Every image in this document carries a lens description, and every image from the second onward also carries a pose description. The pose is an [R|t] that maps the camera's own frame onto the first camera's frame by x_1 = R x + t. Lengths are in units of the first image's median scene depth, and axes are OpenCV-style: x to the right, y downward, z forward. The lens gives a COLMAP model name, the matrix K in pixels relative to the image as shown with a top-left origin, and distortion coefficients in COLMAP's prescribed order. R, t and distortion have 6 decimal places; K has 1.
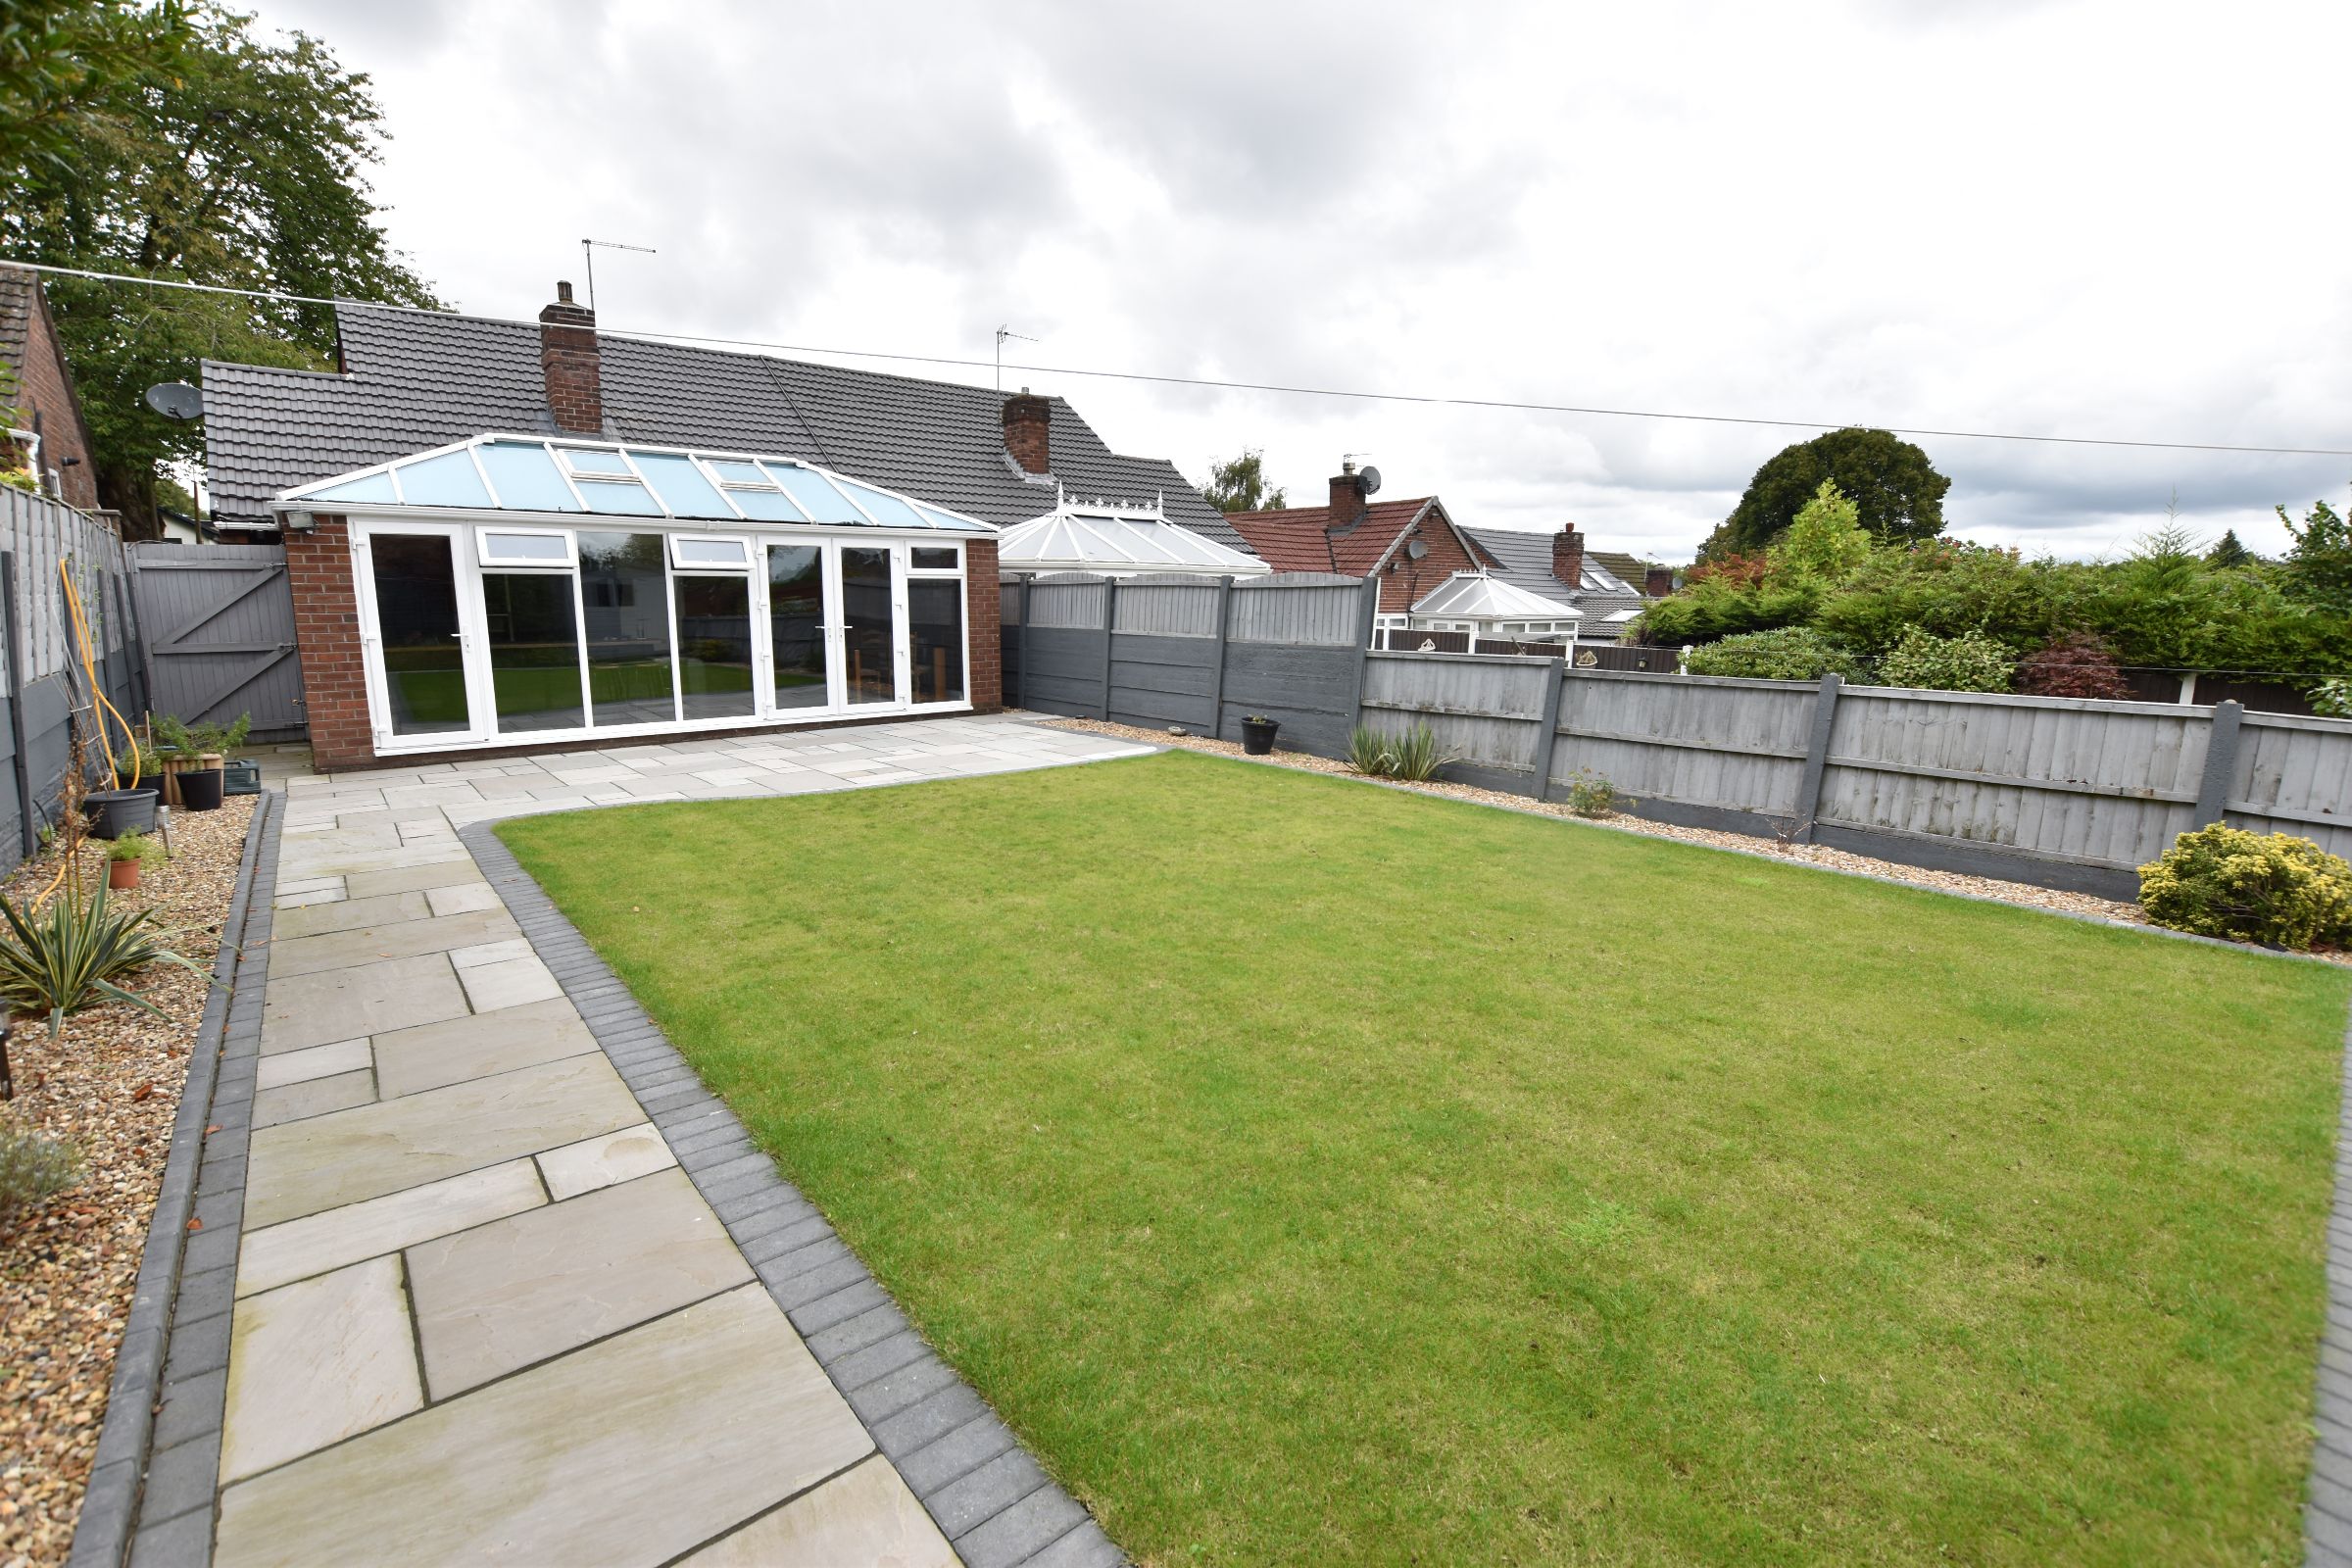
lens RADIAL K [[1039.0, 0, 1175.3], [0, 1039.0, 792.3], [0, 0, 1]] dist [-0.030439, 0.001170]
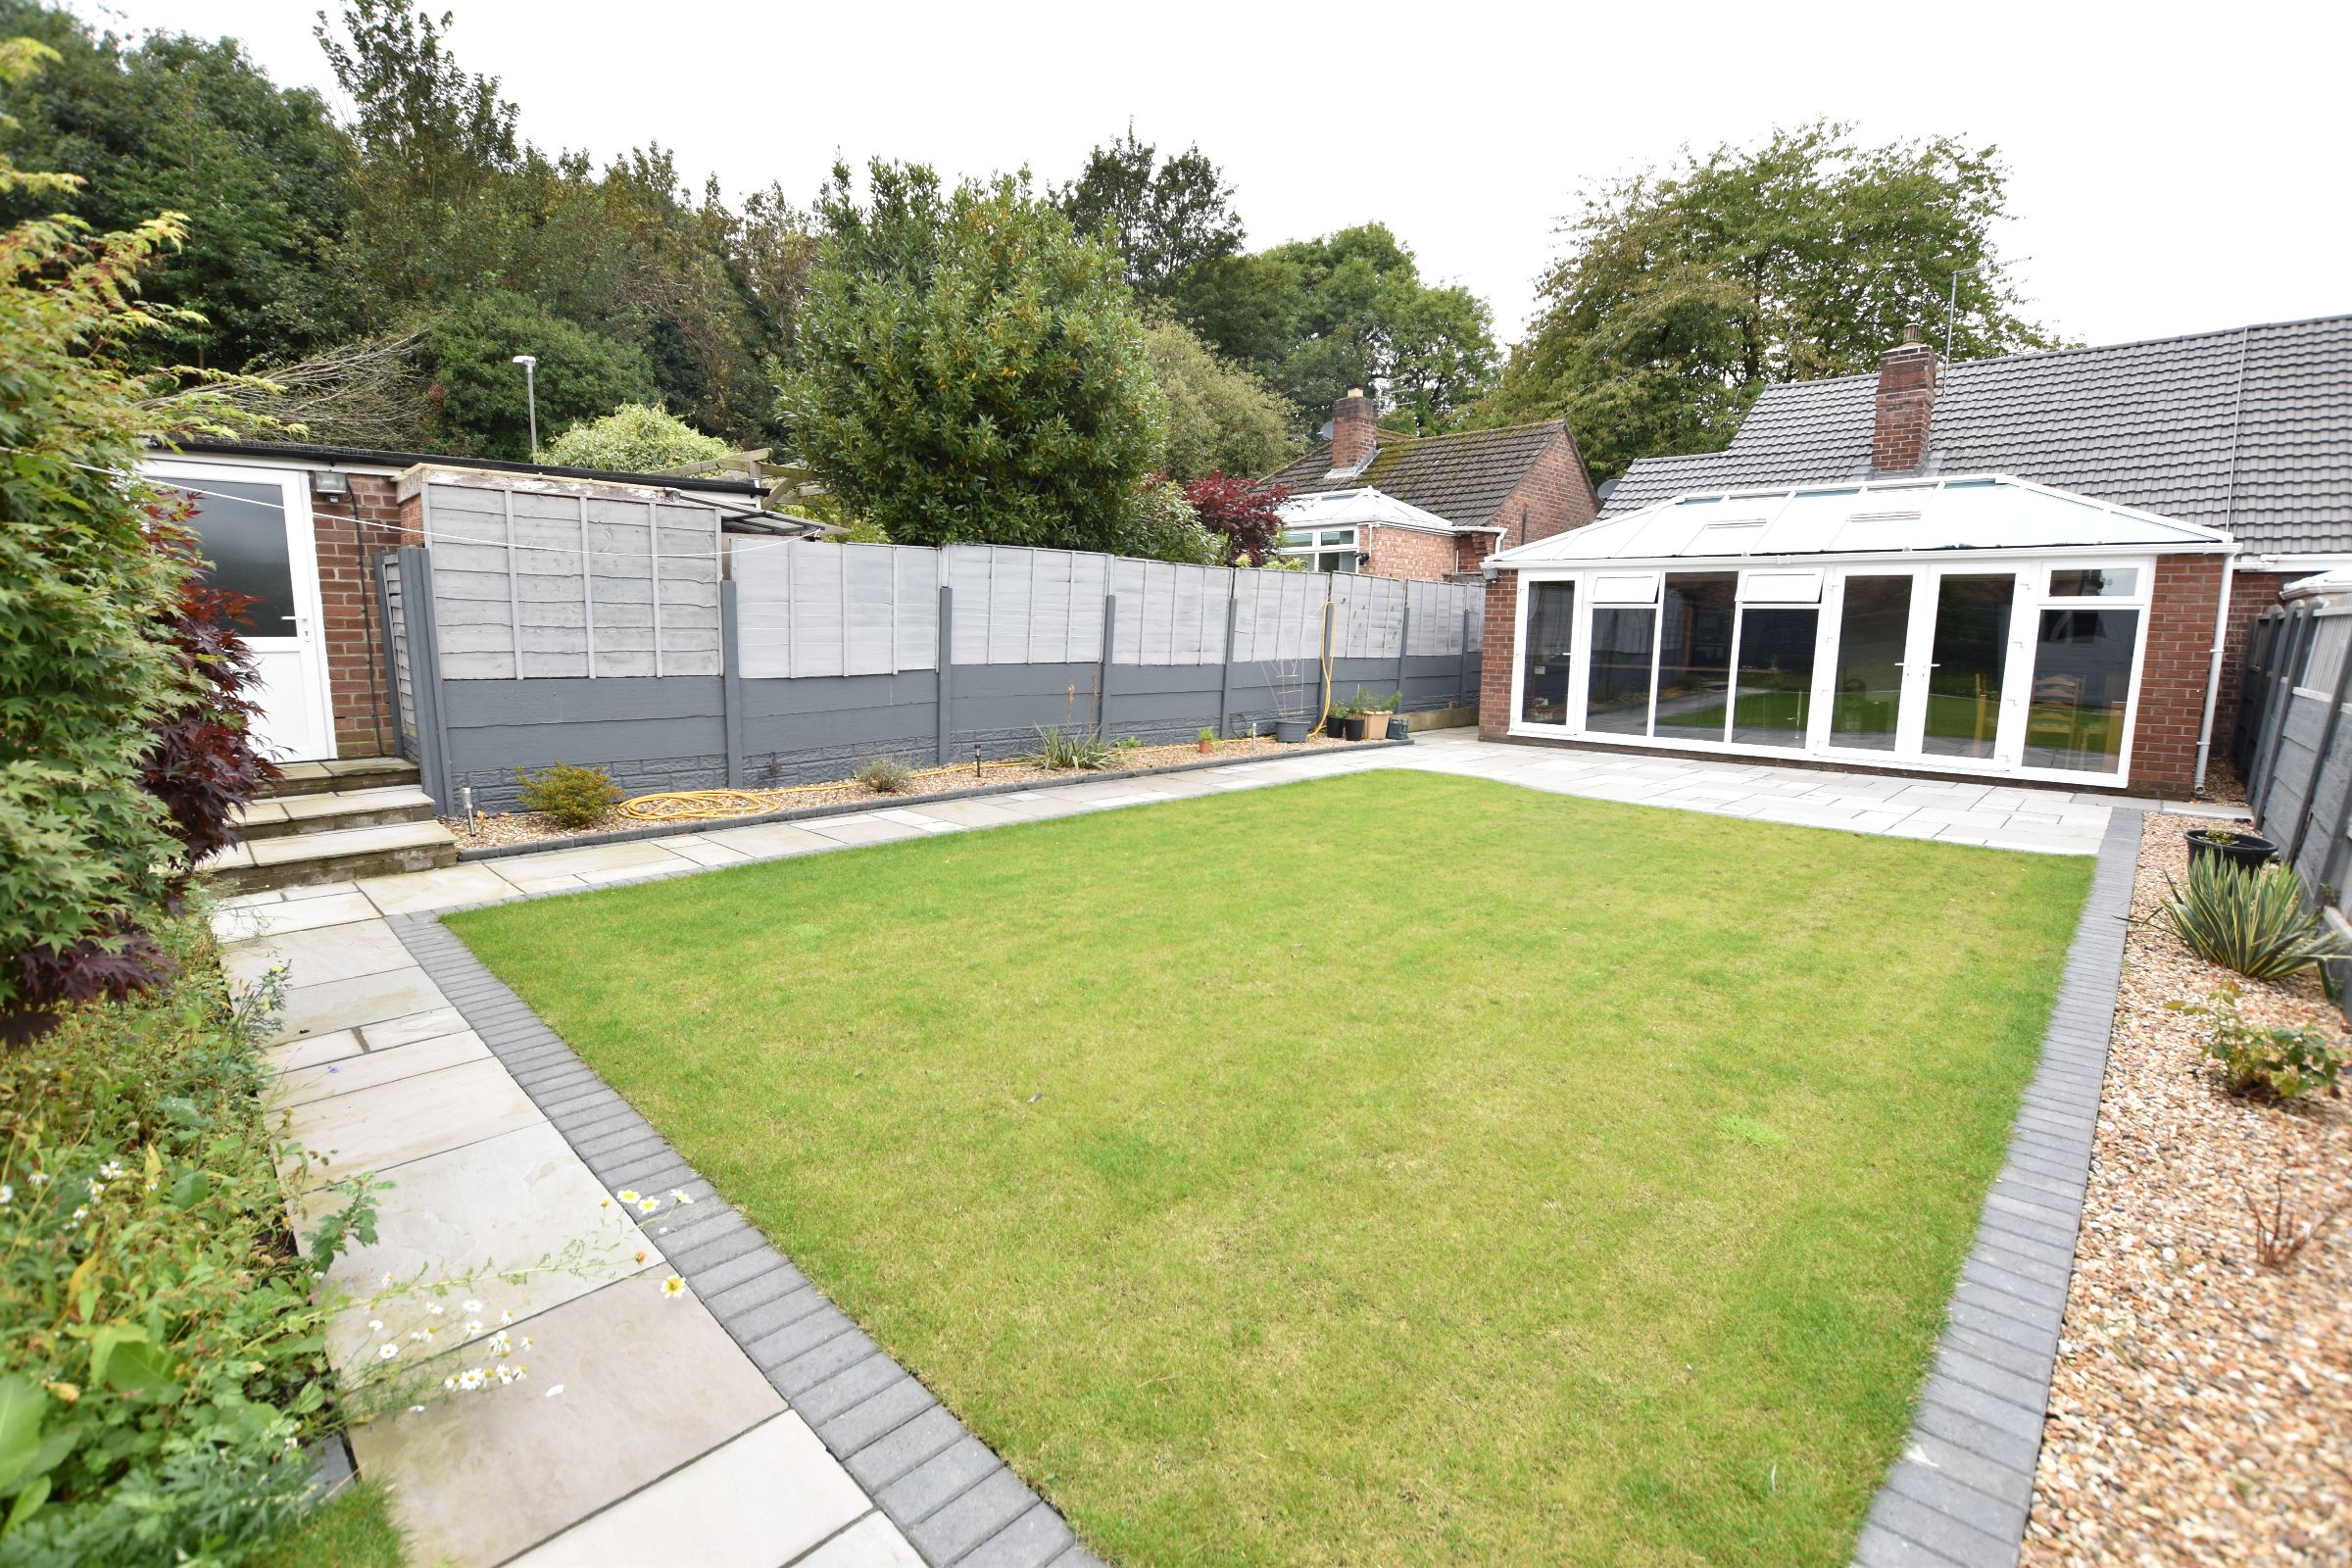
lens RADIAL K [[1039.0, 0, 1177.5], [0, 1039.0, 779.1], [0, 0, 1]] dist [-0.030439, 0.001170]
pose [[0.108007, 0.141230, -0.984067, 0.521726], [-0.193777, 0.973863, 0.118497, -0.048727], [0.975082, 0.177891, 0.132551, 0.307938]]
